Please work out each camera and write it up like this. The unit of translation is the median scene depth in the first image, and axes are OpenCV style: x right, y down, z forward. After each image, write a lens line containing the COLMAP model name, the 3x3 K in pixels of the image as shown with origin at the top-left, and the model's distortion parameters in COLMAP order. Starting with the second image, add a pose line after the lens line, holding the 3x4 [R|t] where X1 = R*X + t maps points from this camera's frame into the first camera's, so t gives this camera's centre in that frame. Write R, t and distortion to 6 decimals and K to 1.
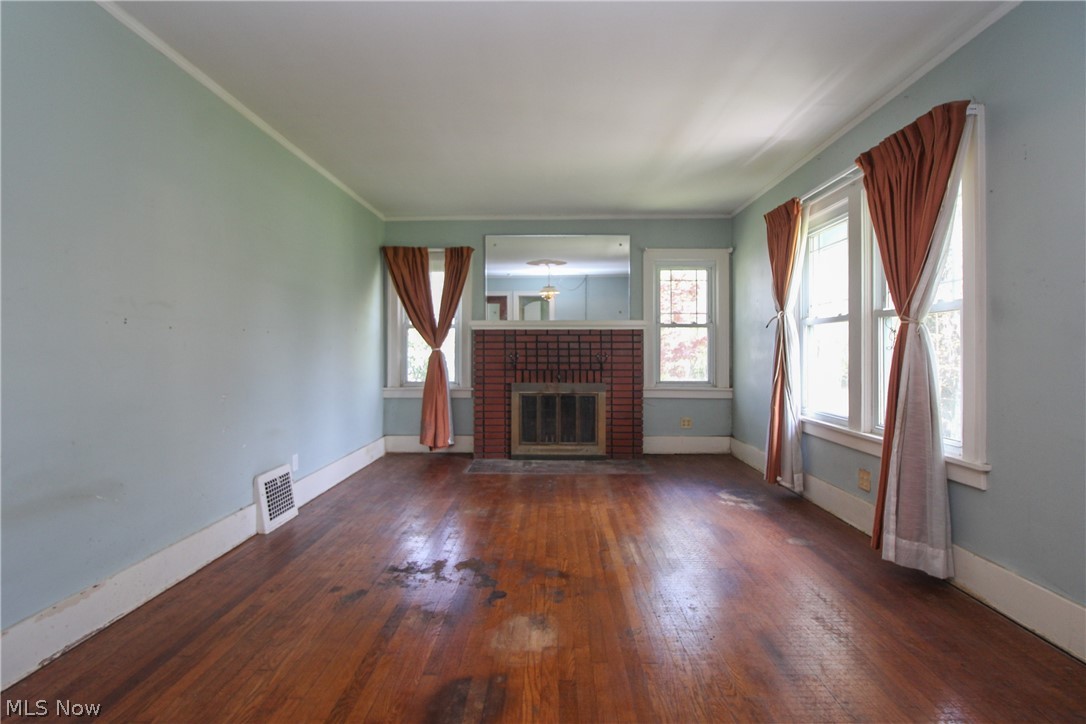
lens RADIAL K [[520.8, 0, 547.1], [0, 520.8, 347.5], [0, 0, 1]] dist [-0.001539, -0.001126]
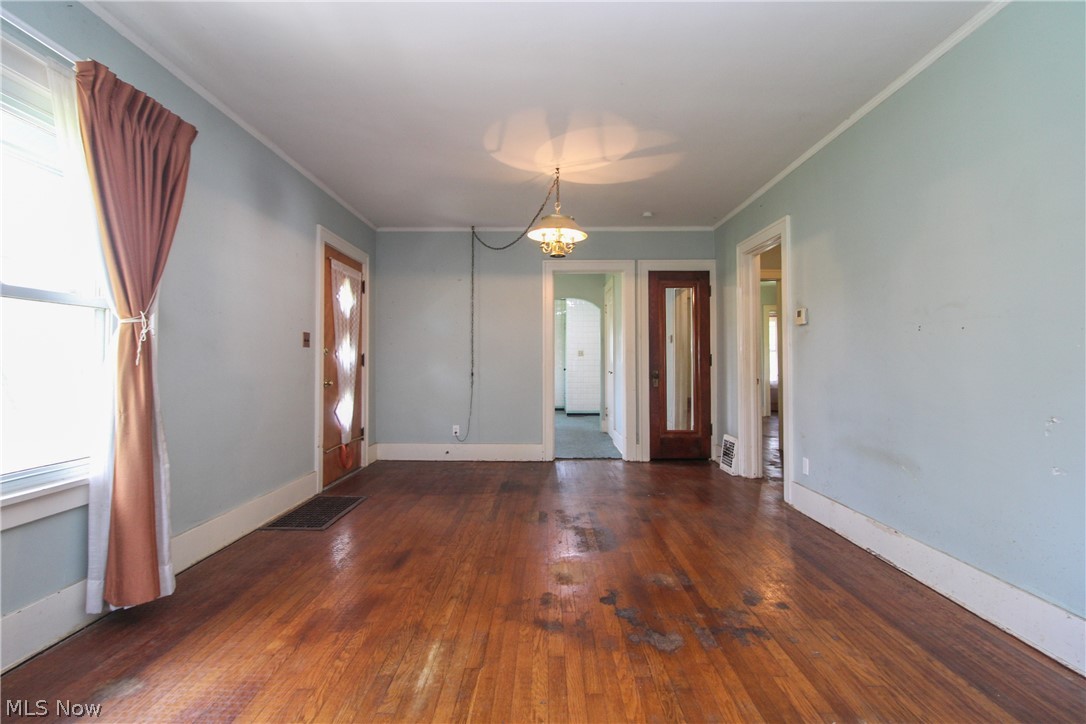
lens RADIAL K [[520.8, 0, 547.1], [0, 520.8, 347.5], [0, 0, 1]] dist [-0.001539, -0.001126]
pose [[-0.999924, 0.002237, -0.012146, 0.030983], [0.002709, 0.999237, -0.038972, 0.030300], [0.012050, -0.039001, -0.999166, 1.897924]]
